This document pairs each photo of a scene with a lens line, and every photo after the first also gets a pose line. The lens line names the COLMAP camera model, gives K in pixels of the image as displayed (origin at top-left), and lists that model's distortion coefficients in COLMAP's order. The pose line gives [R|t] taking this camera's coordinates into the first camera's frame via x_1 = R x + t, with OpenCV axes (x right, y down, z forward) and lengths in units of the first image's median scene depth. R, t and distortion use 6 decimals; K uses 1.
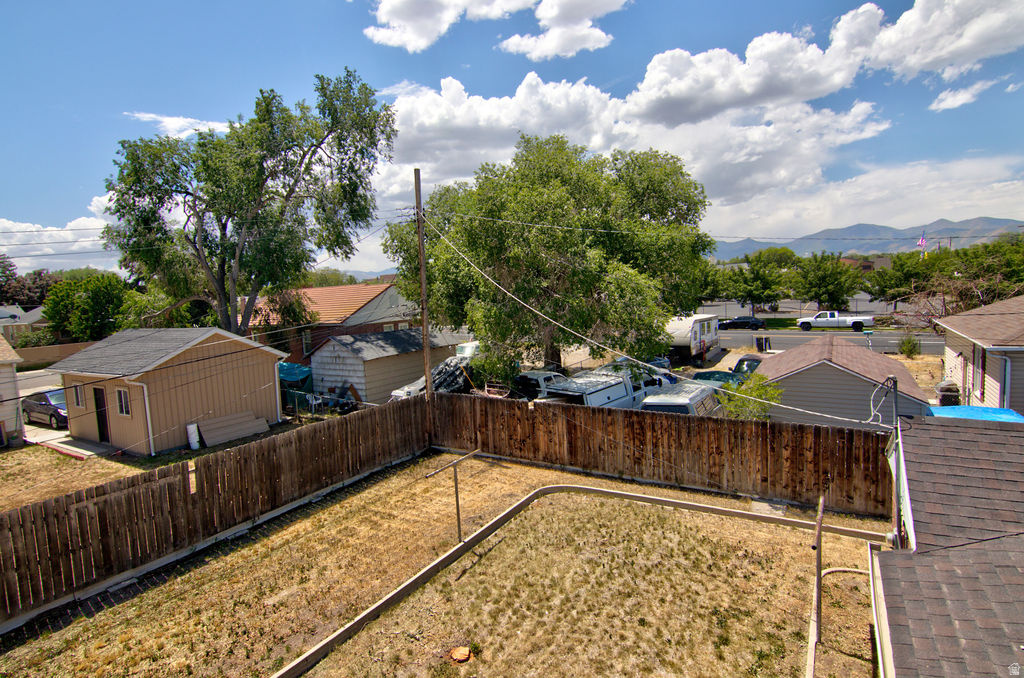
lens RADIAL K [[522.3, 0, 509.4], [0, 522.3, 336.1], [0, 0, 1]] dist [-0.000003, -0.000491]
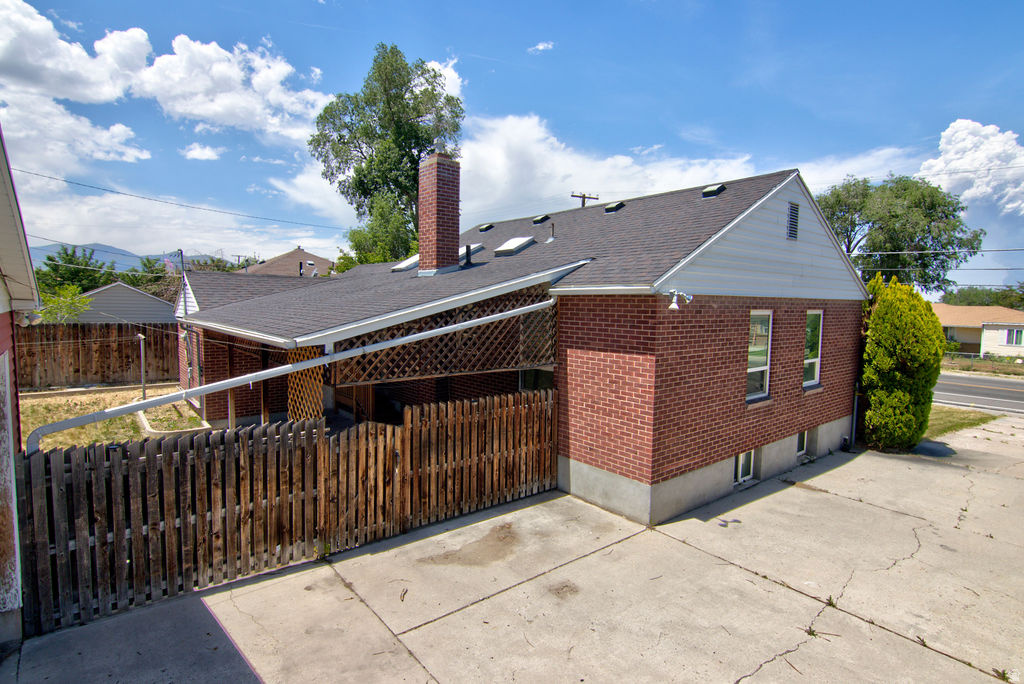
lens RADIAL K [[523.0, 0, 504.6], [0, 523.0, 343.1], [0, 0, 1]] dist [0.001725, -0.000641]
pose [[0.318786, -0.015307, 0.947703, -0.288540], [0.045365, 0.998970, 0.000875, 0.194143], [-0.946740, 0.042714, 0.319152, -0.291938]]
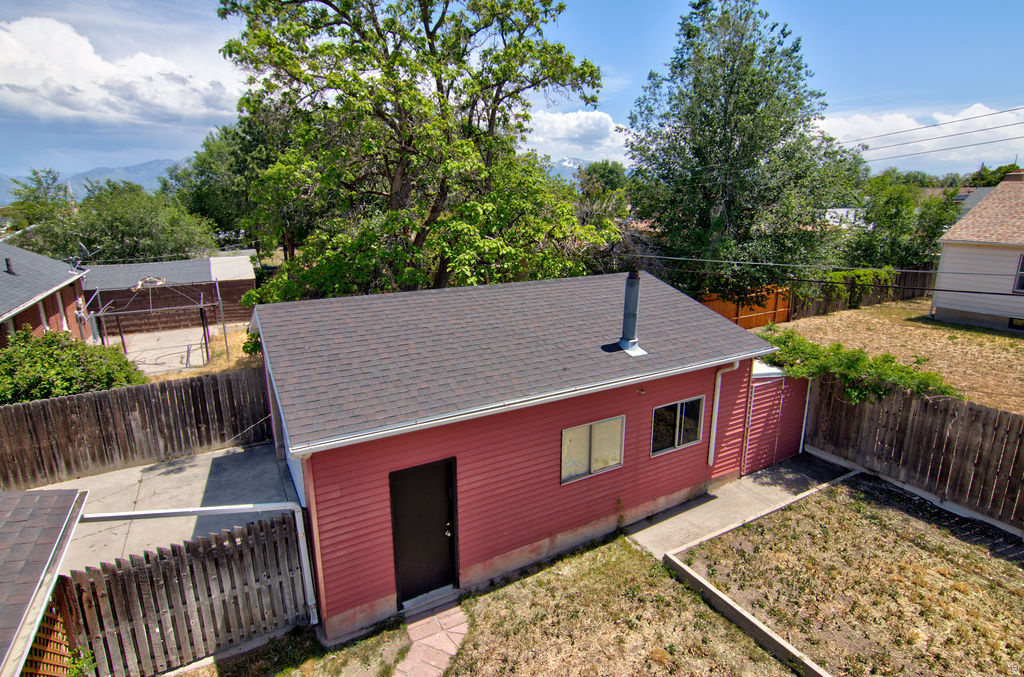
lens RADIAL K [[522.3, 0, 509.4], [0, 522.3, 335.6], [0, 0, 1]] dist [-0.000003, -0.000491]
pose [[-0.474322, 0.270523, -0.837756, 0.123558], [-0.043239, 0.943308, 0.329089, -0.036466], [0.879289, 0.192318, -0.435735, 0.336132]]
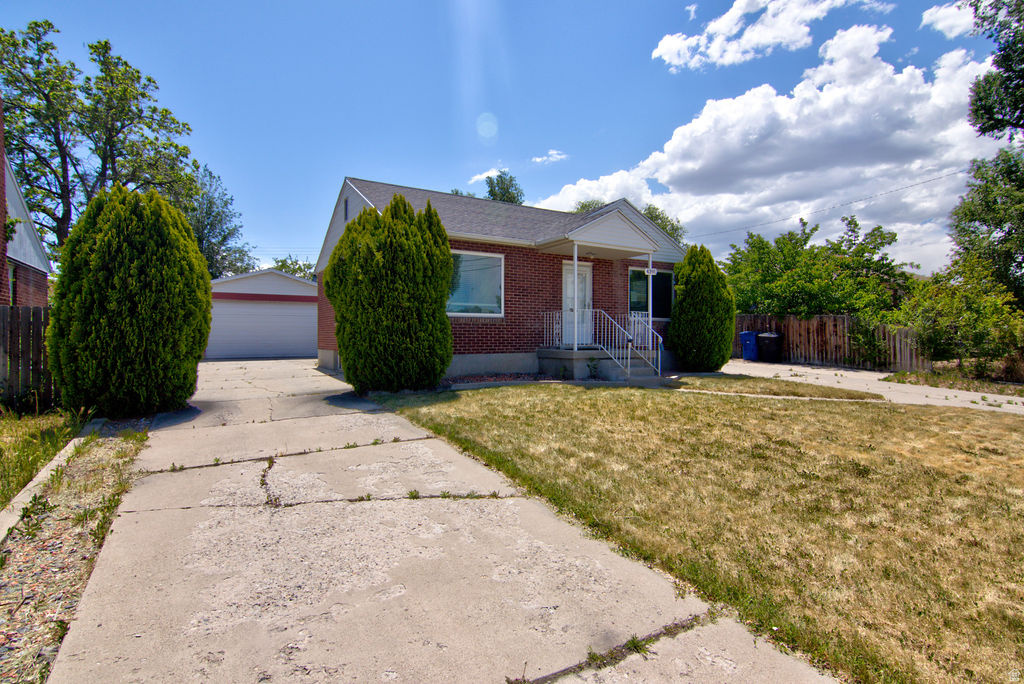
lens RADIAL K [[522.3, 0, 542.6], [0, 522.3, 340.3], [0, 0, 1]] dist [0.002456, -0.000200]
pose [[0.907652, 0.030818, -0.418591, 1.123471], [-0.061507, 0.996301, -0.060018, 0.376683], [0.415193, 0.080222, 0.906189, -1.106042]]
